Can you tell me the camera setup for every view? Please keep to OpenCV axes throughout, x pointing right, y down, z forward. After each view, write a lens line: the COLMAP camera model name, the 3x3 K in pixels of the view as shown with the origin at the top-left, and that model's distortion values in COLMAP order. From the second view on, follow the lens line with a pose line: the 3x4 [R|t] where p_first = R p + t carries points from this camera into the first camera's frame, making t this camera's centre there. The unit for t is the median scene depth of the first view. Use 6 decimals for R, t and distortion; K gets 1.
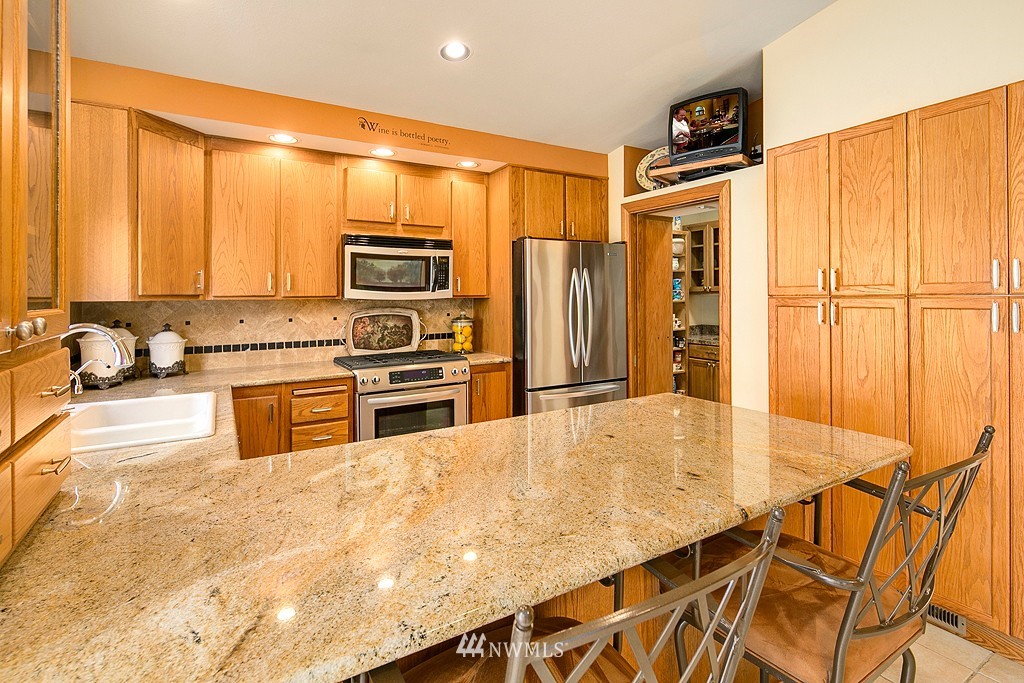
lens RADIAL K [[500.5, 0, 518.0], [0, 500.5, 297.6], [0, 0, 1]] dist [-0.002209, 0.000859]
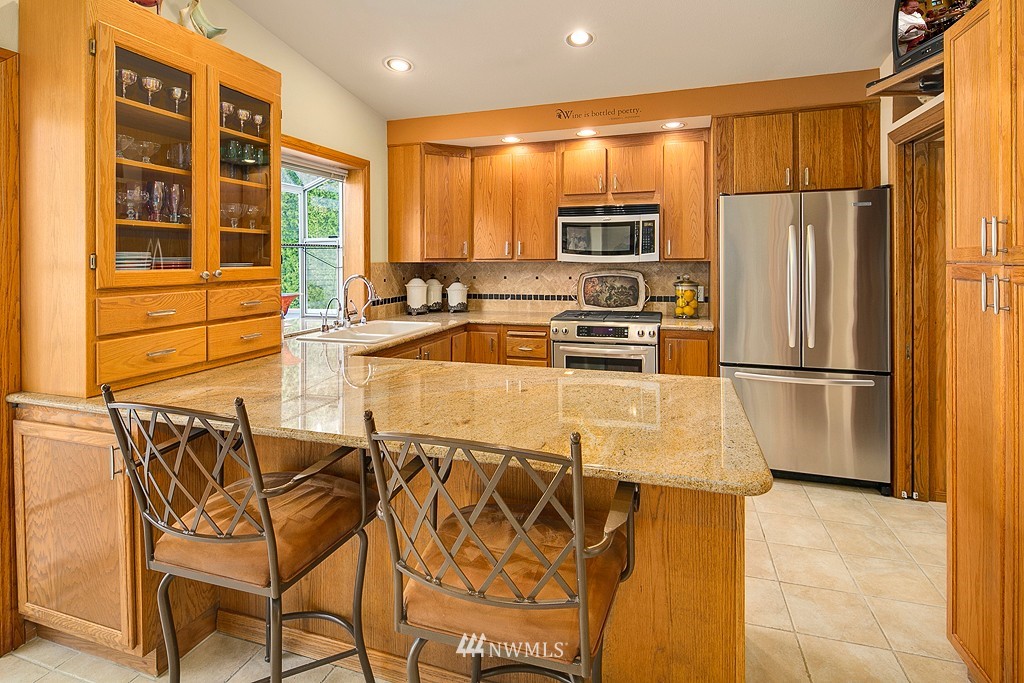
lens RADIAL K [[500.5, 0, 524.9], [0, 500.5, 261.0], [0, 0, 1]] dist [-0.002209, 0.000859]
pose [[0.650413, 0.004406, -0.759568, 0.492947], [-0.002578, 0.999990, 0.003593, -0.002539], [0.759576, -0.000378, 0.650418, 0.148687]]
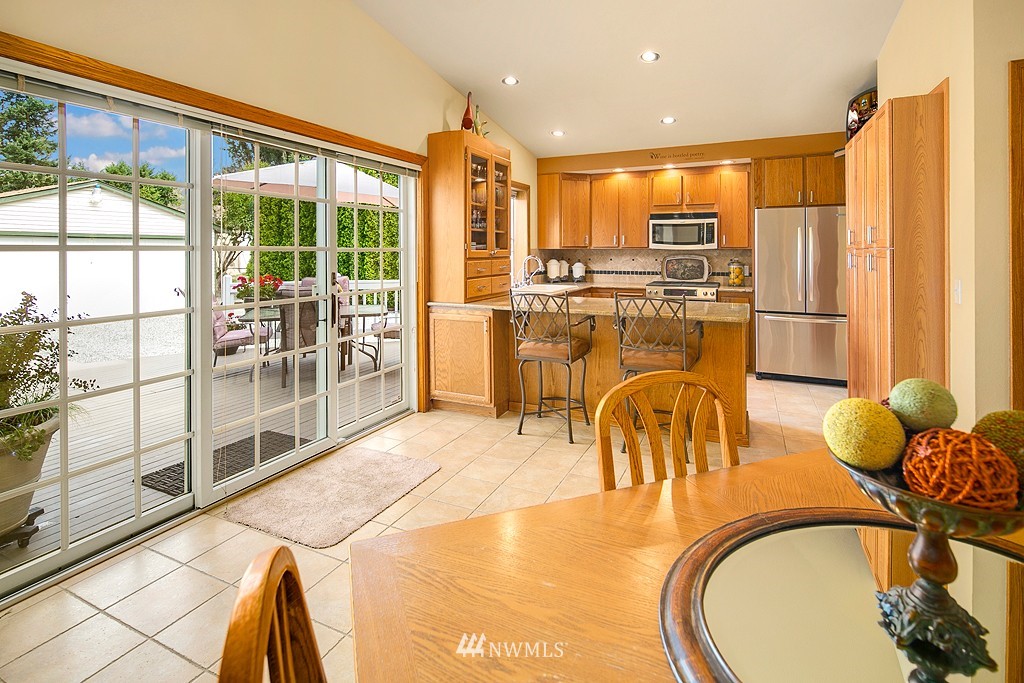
lens RADIAL K [[500.5, 0, 519.3], [0, 500.5, 240.1], [0, 0, 1]] dist [-0.002209, 0.000859]
pose [[0.545705, -0.010044, -0.837917, 0.907490], [-0.008076, 0.999819, -0.017244, 0.005989], [0.837938, 0.016177, 0.545525, -0.405096]]
